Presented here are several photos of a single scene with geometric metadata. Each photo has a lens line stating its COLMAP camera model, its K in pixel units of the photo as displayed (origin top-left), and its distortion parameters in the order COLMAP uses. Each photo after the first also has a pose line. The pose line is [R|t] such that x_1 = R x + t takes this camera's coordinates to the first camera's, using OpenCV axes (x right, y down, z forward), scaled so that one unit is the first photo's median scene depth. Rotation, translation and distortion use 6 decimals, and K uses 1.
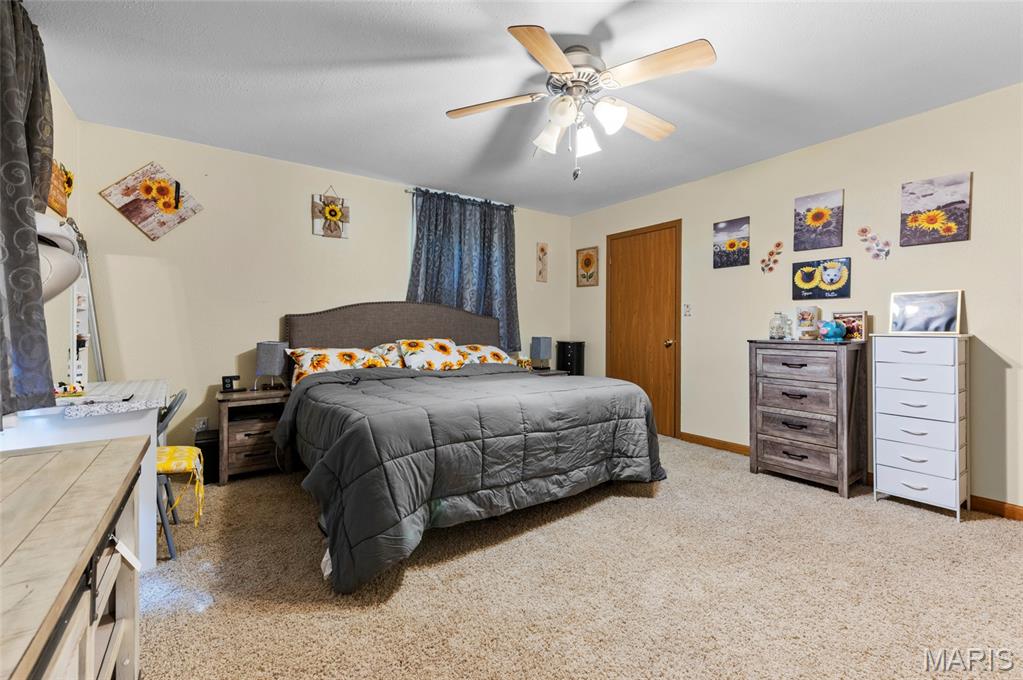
lens RADIAL K [[416.9, 0, 497.8], [0, 416.9, 325.6], [0, 0, 1]] dist [0.007401, -0.001450]
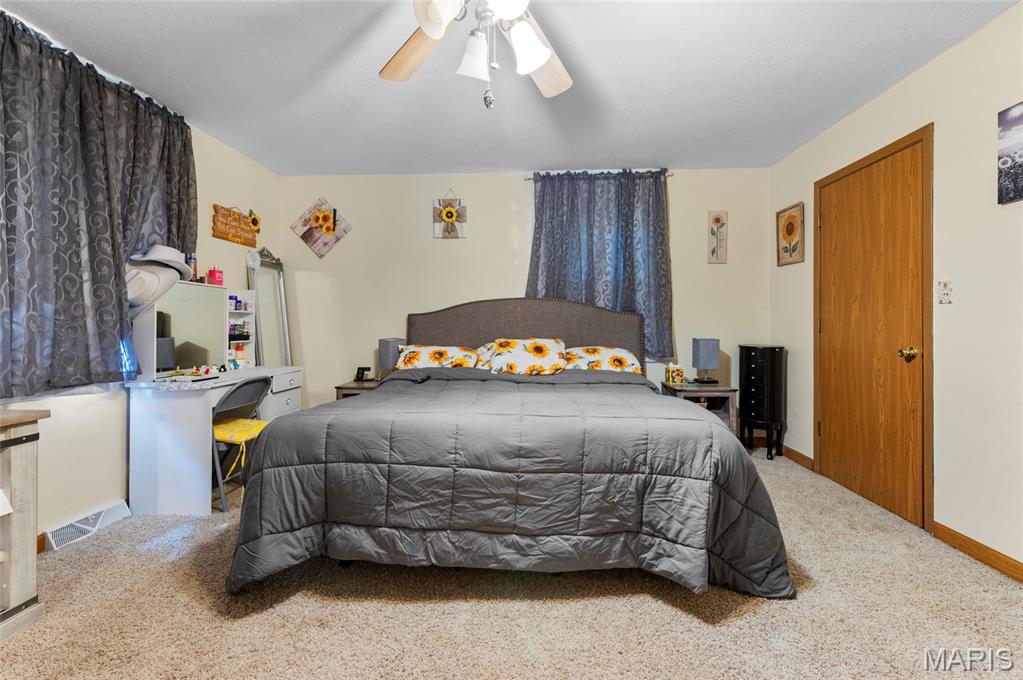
lens RADIAL K [[416.9, 0, 516.6], [0, 416.9, 322.3], [0, 0, 1]] dist [0.007401, -0.001450]
pose [[0.806494, -0.005188, -0.591219, 0.375281], [0.002647, 0.999983, -0.005163, 0.001916], [0.591236, 0.002599, 0.806494, 0.289382]]
